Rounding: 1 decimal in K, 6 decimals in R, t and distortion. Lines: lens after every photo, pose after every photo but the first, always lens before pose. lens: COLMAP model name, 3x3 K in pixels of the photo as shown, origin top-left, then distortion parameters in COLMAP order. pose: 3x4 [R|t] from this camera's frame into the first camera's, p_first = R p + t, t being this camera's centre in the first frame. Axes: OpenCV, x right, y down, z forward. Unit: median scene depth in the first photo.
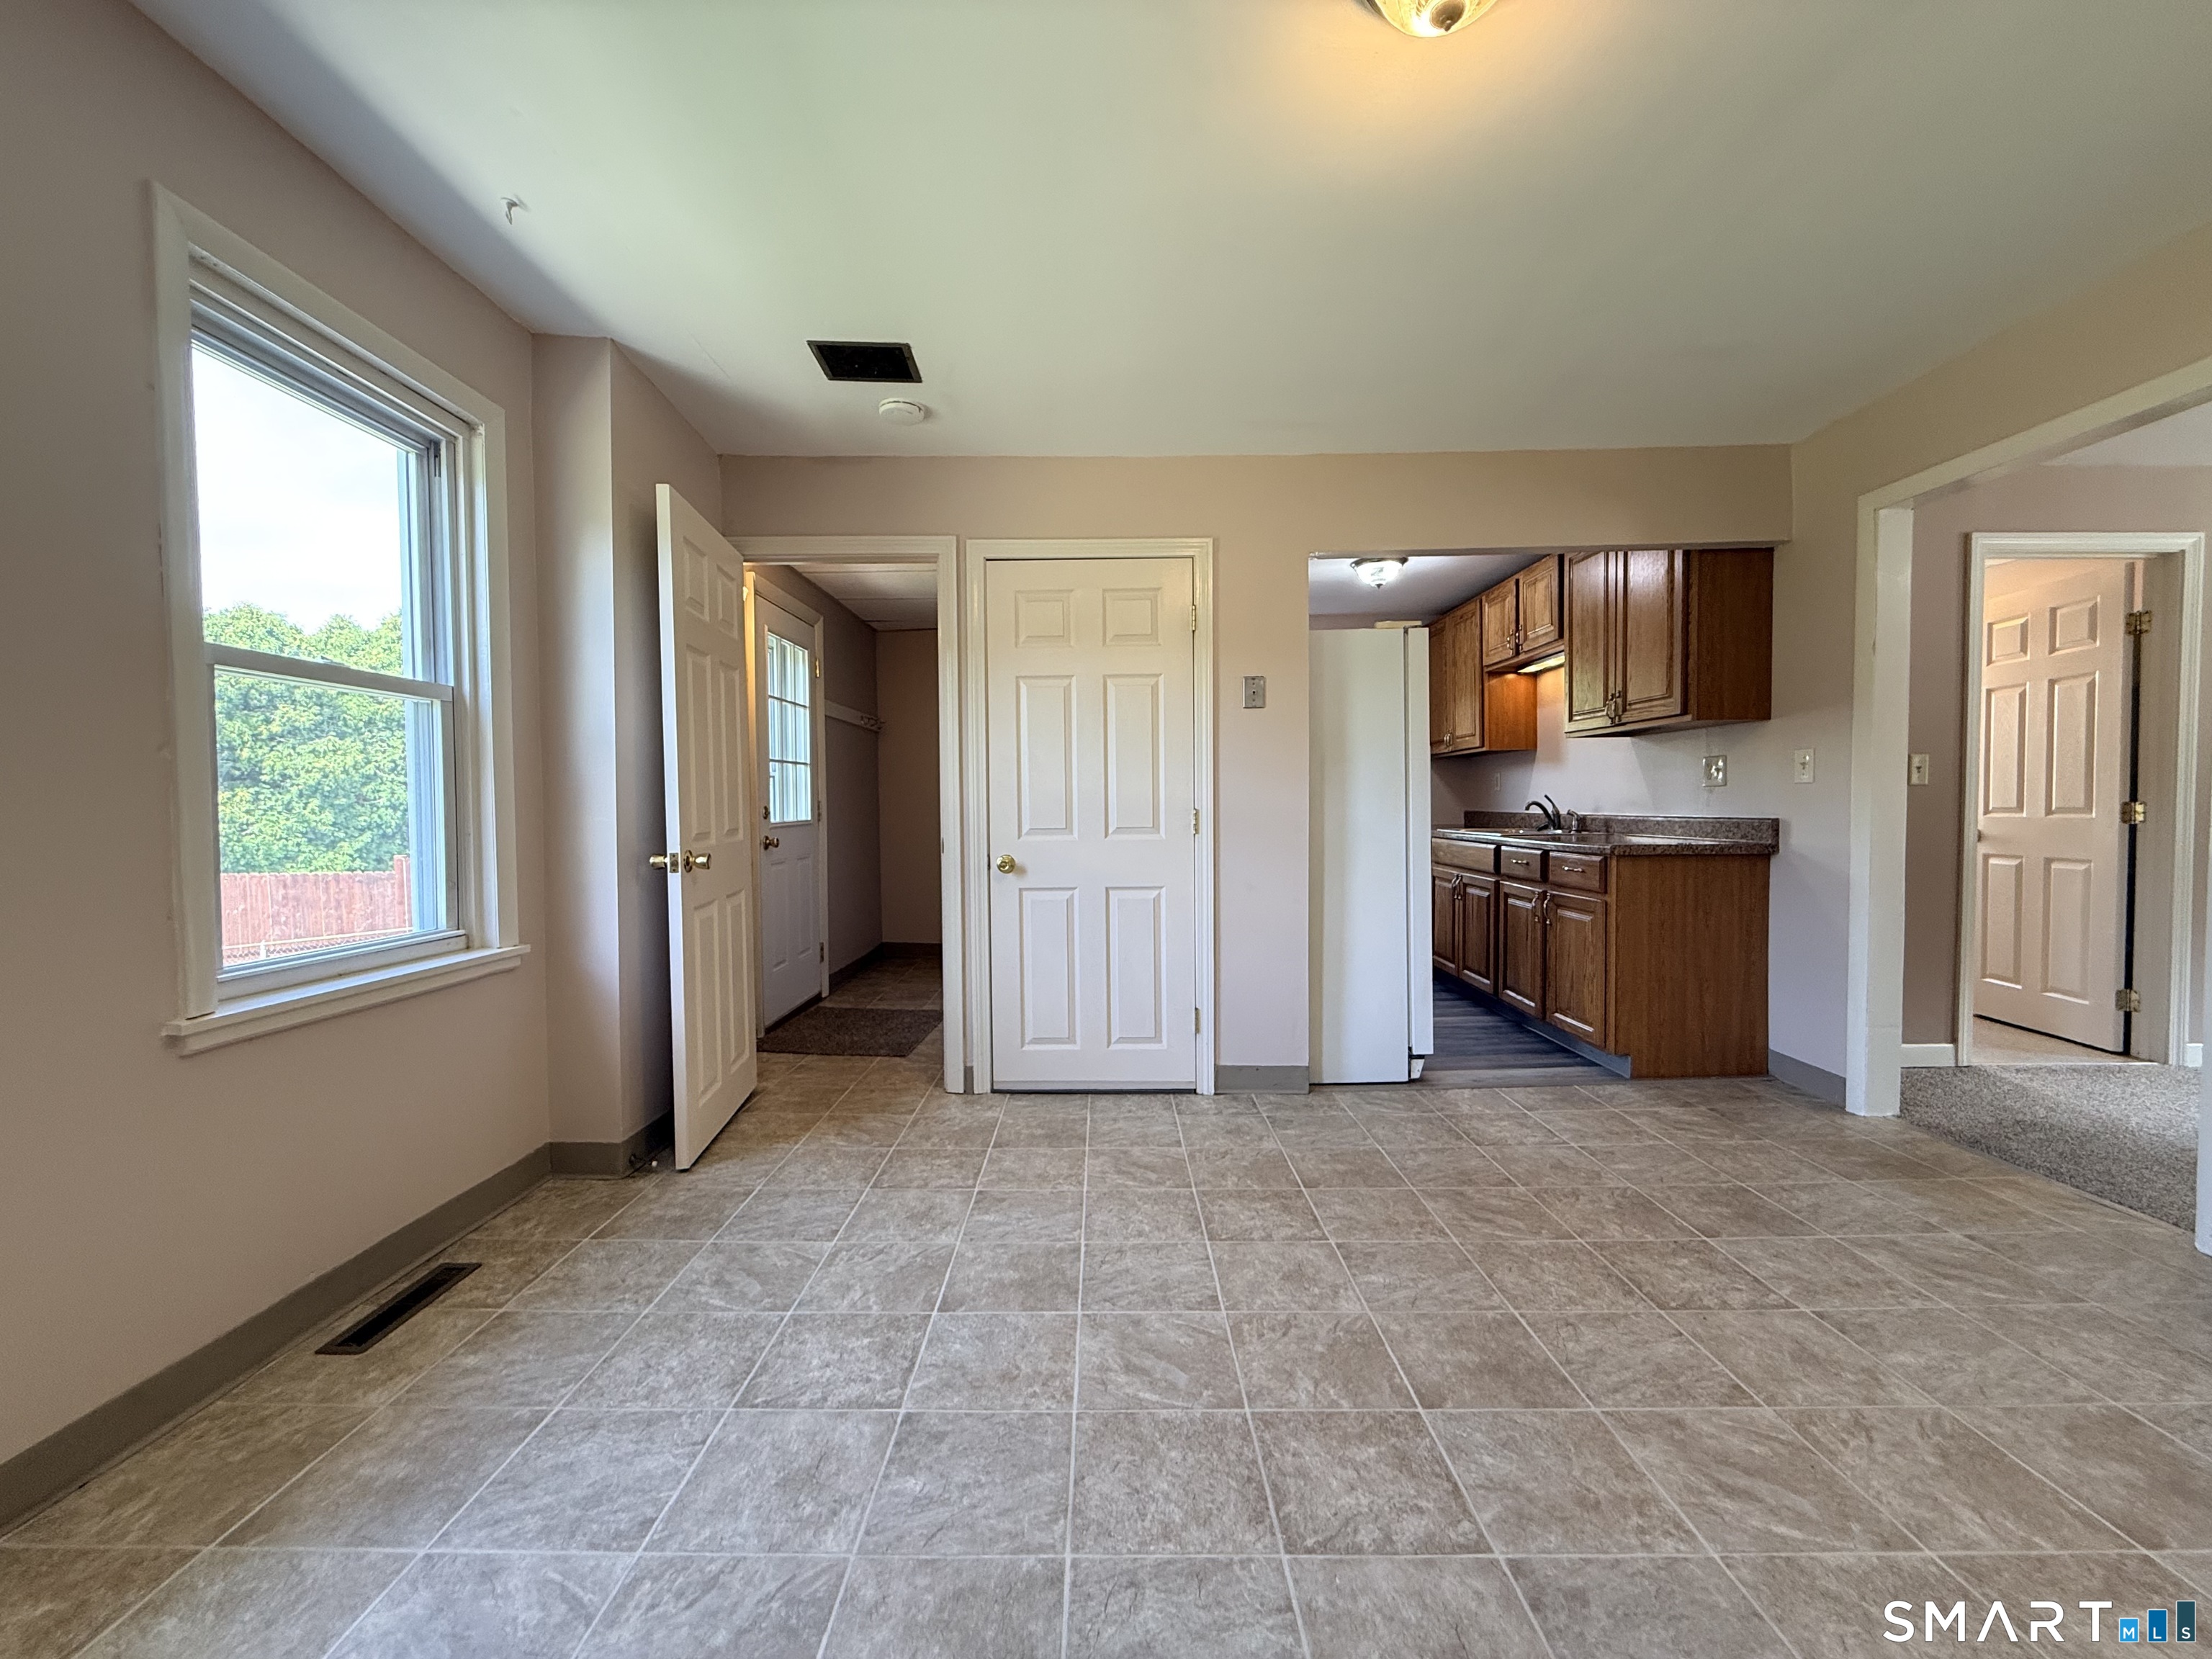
lens RADIAL K [[904.1, 0, 1106.0], [0, 904.1, 829.5], [0, 0, 1]] dist [-0.010200, 0.008822]
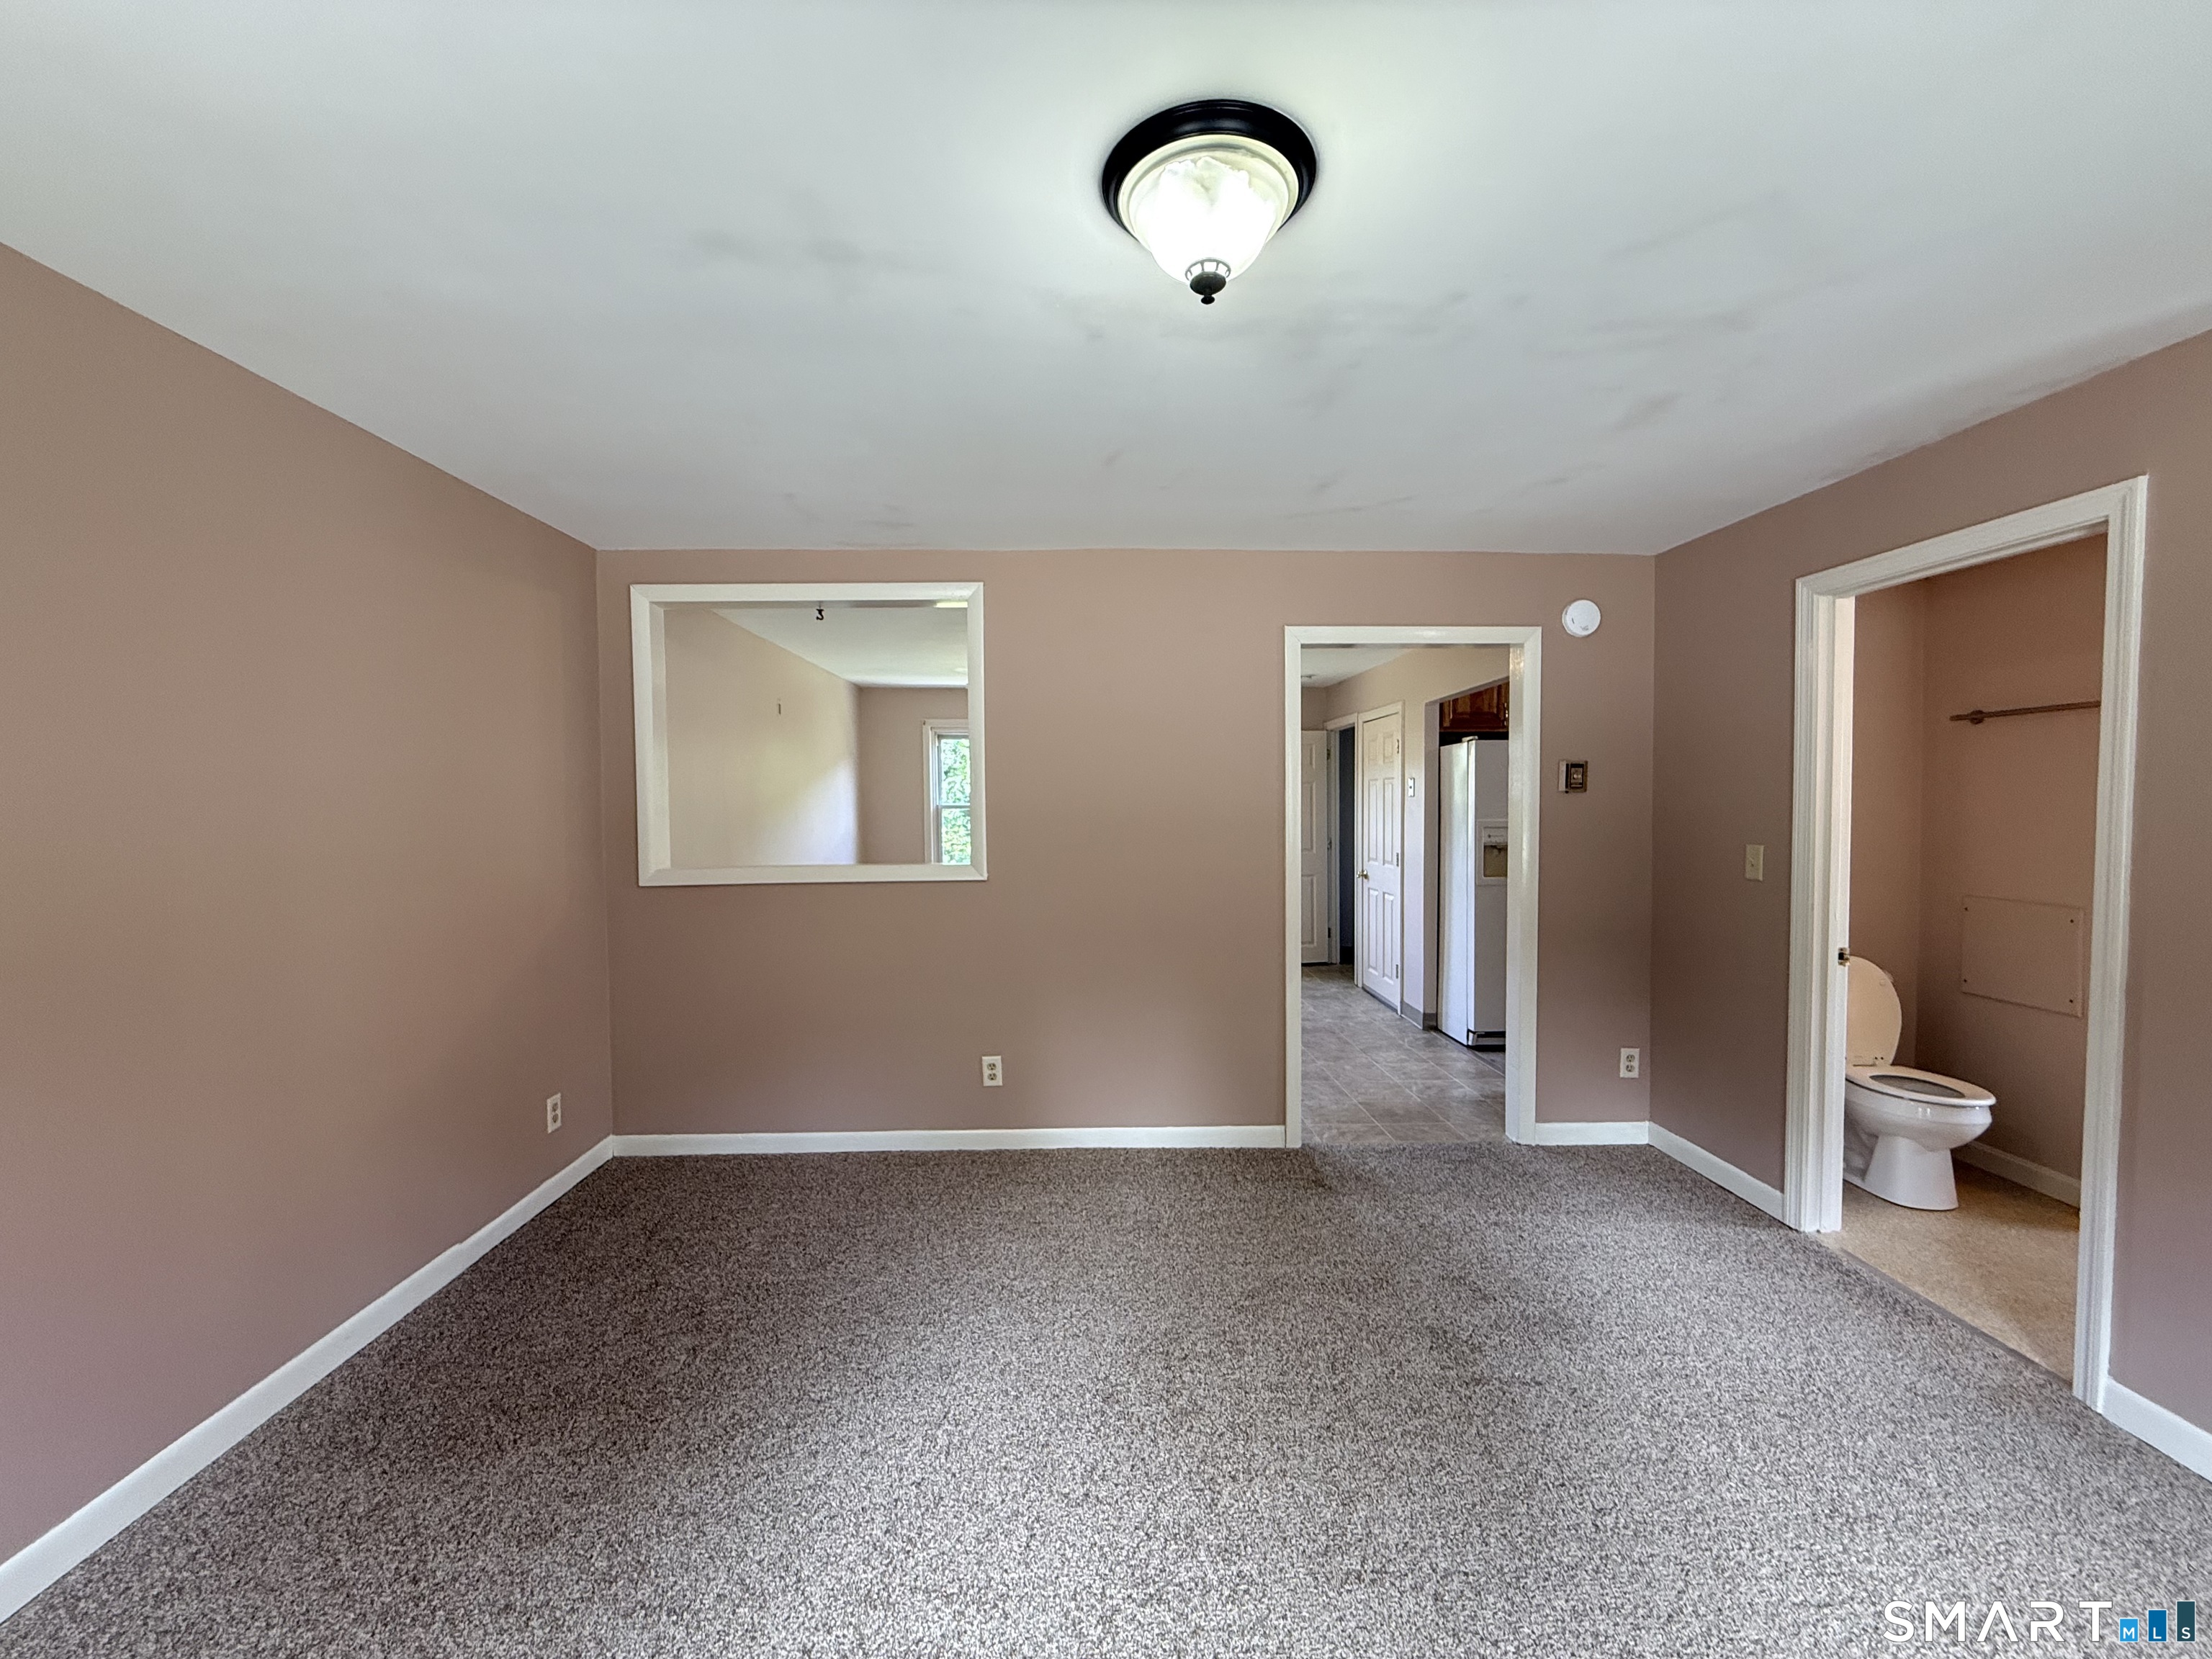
lens RADIAL K [[904.1, 0, 1106.0], [0, 904.1, 829.5], [0, 0, 1]] dist [-0.010200, 0.008822]
pose [[0.020807, 0.041421, -0.998925, 1.992142], [-0.022130, 0.998916, 0.040959, -0.136107], [0.999539, 0.021254, 0.021701, 0.404825]]
